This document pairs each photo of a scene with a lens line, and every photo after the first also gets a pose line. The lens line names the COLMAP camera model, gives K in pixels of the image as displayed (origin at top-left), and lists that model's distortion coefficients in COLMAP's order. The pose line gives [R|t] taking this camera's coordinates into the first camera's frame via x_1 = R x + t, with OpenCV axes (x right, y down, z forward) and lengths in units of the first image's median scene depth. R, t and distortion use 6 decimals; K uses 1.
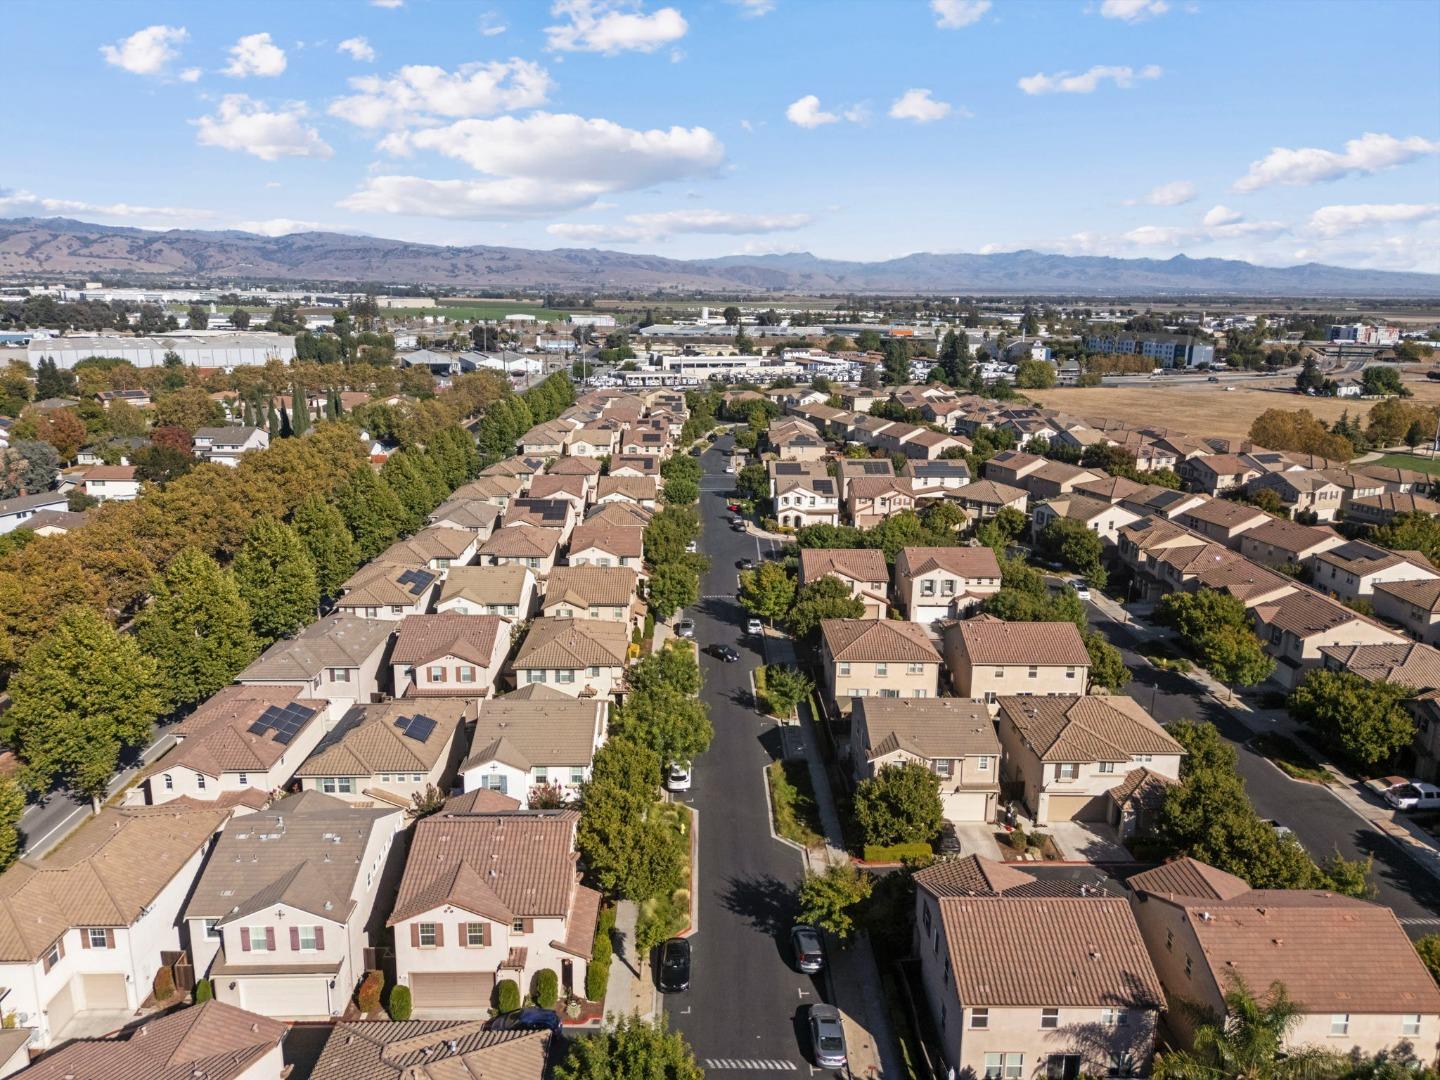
lens RADIAL K [[1072.5, 0, 720.0], [0, 1072.5, 540.0], [0, 0, 1]] dist [0.081167, -0.075652]
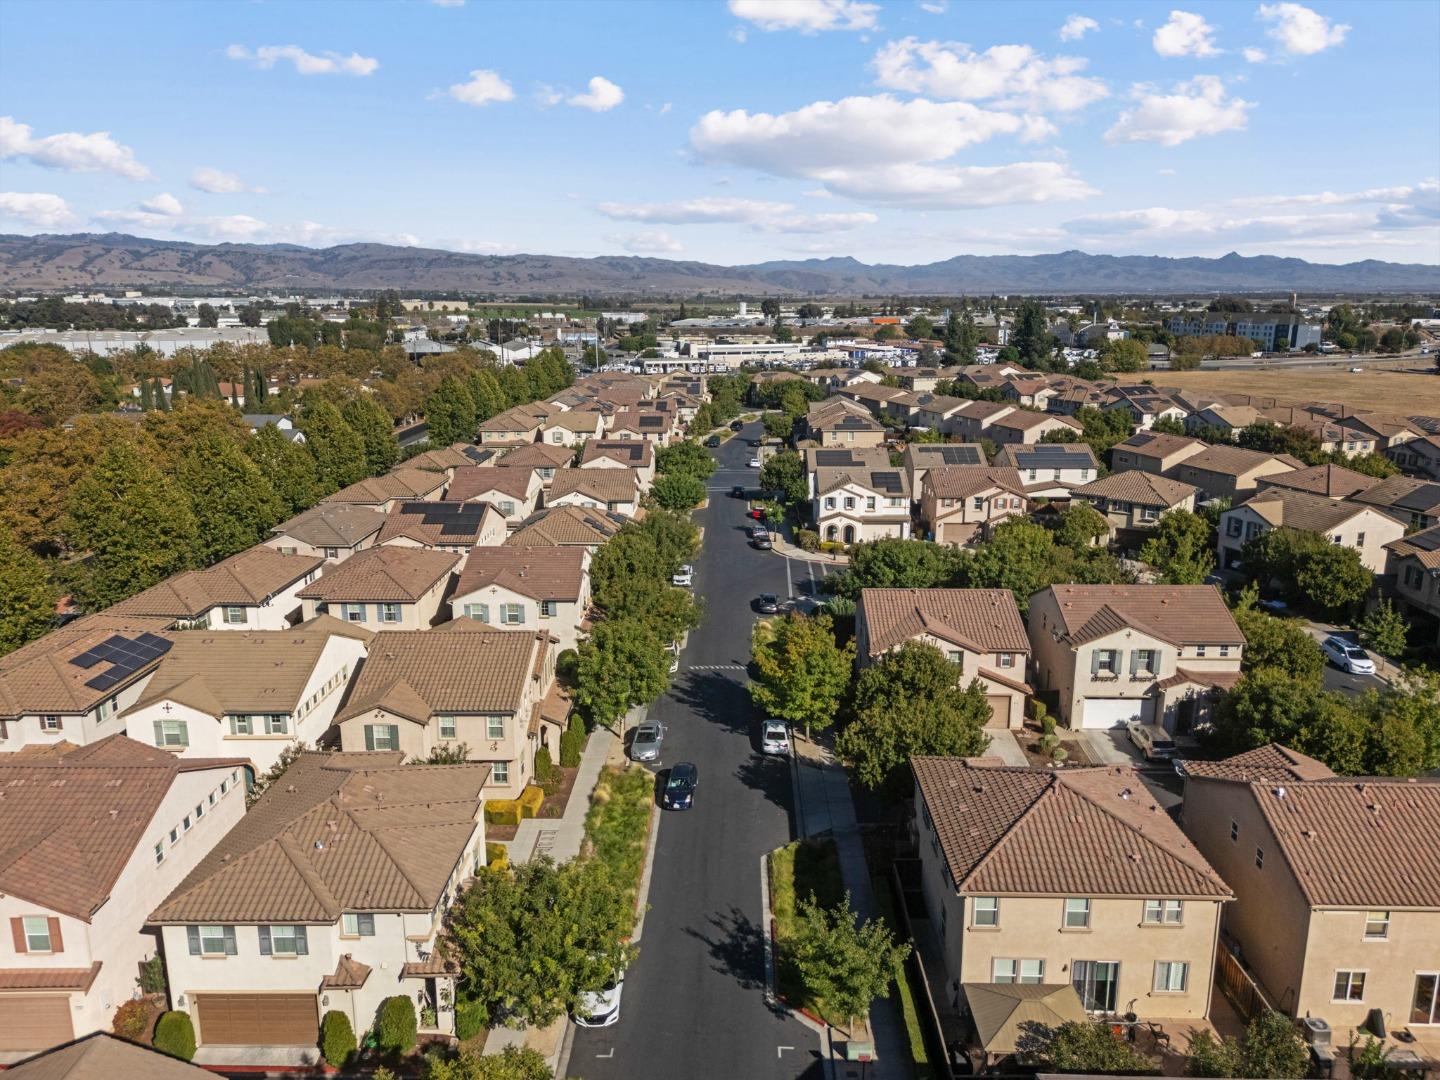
lens RADIAL K [[1072.5, 0, 720.0], [0, 1072.5, 540.0], [0, 0, 1]] dist [0.081167, -0.075652]
pose [[0.999207, -0.004031, -0.039616, 0.018610], [0.003818, 0.999978, -0.005449, -0.010291], [0.039637, 0.005293, 0.999200, 0.331389]]
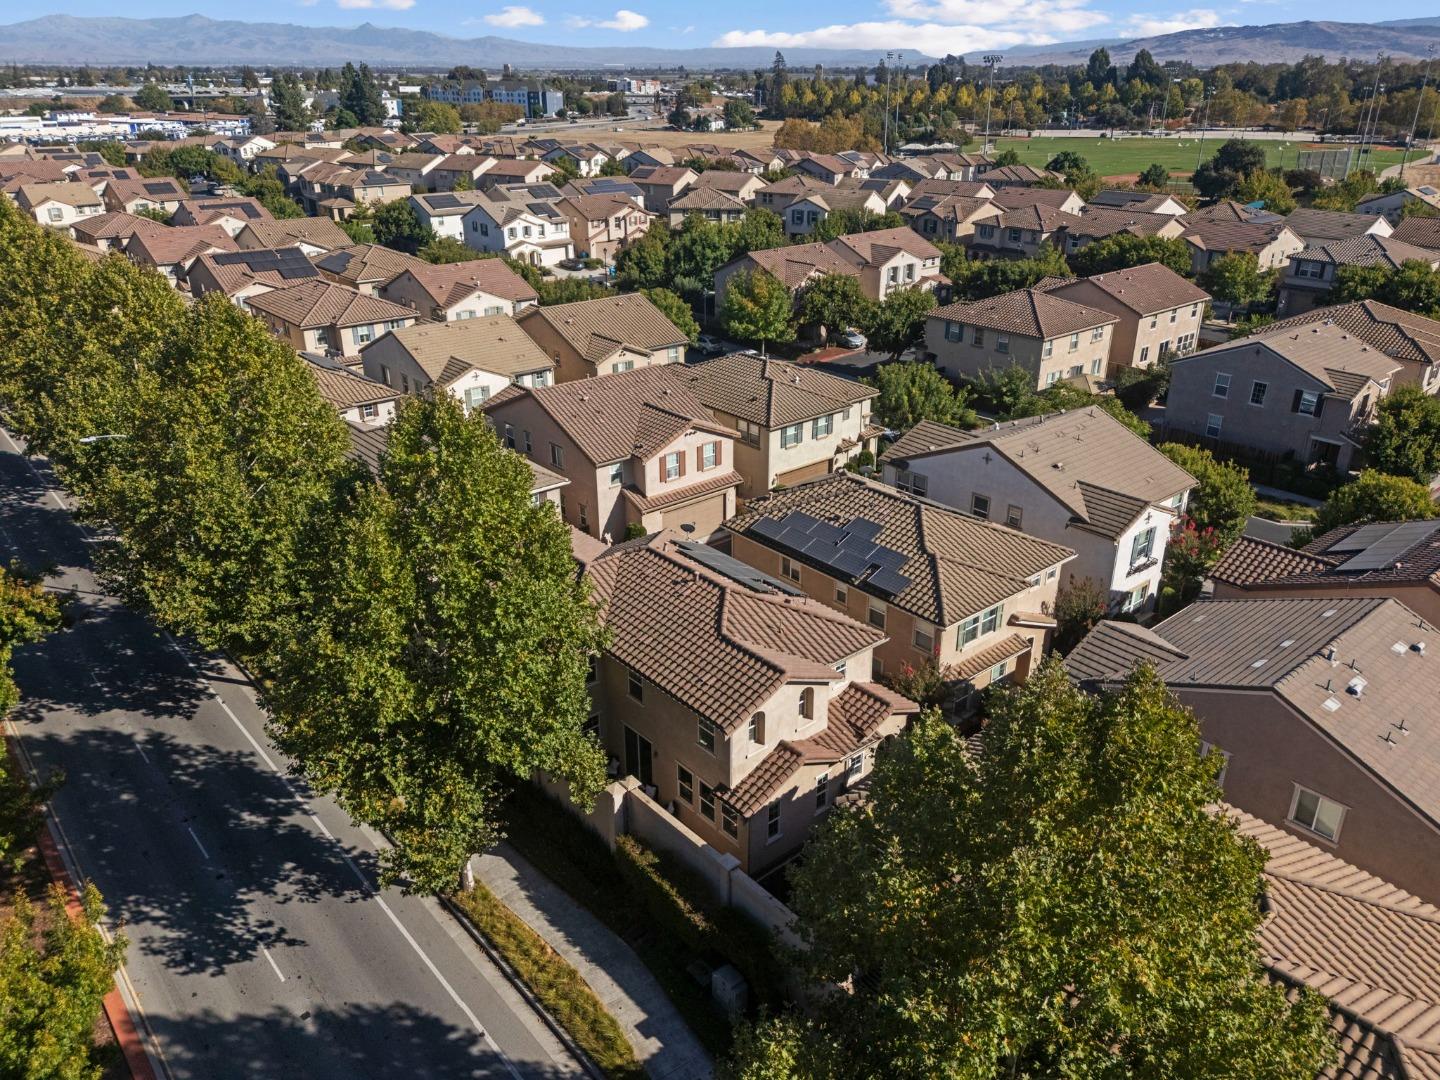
lens RADIAL K [[1066.2, 0, 747.4], [0, 1066.2, 542.6], [0, 0, 1]] dist [0.069672, -0.069366]
pose [[0.765337, -0.272643, 0.583032, -0.320227], [0.157428, 0.957631, 0.241162, 0.016353], [-0.624080, -0.092785, 0.775832, 0.283342]]
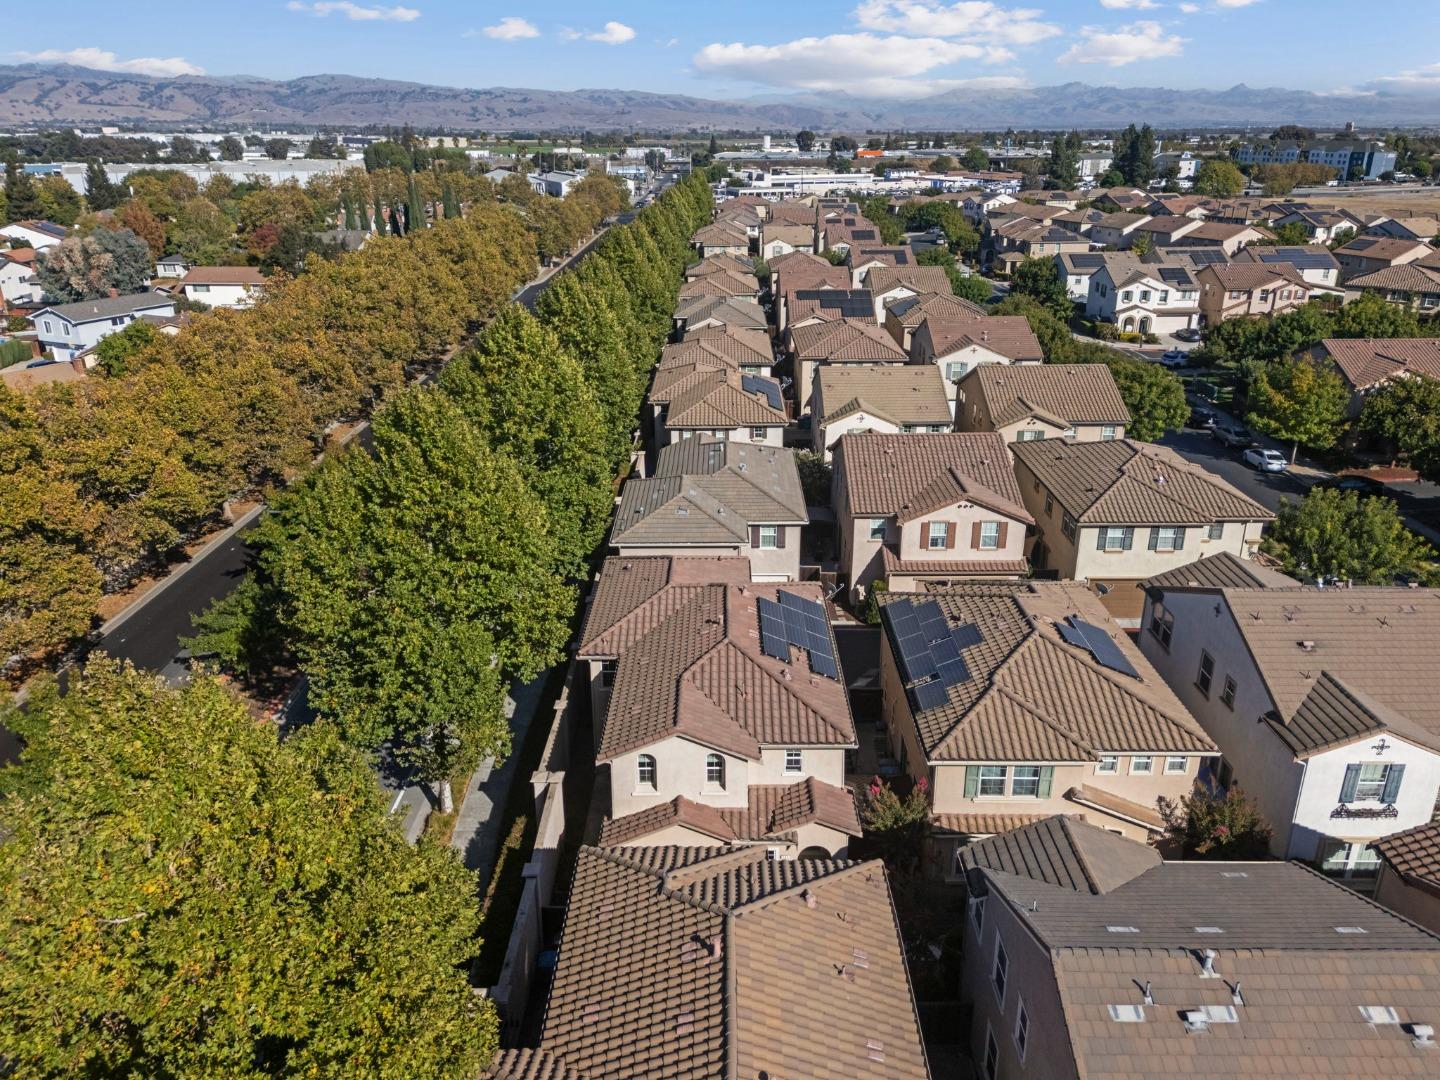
lens RADIAL K [[1072.5, 0, 720.0], [0, 1072.5, 540.0], [0, 0, 1]] dist [0.081167, -0.075652]
pose [[0.999609, -0.005138, -0.027480, -0.197689], [0.008681, 0.991423, 0.130407, 0.028983], [0.026574, -0.130594, 0.991080, 0.242610]]
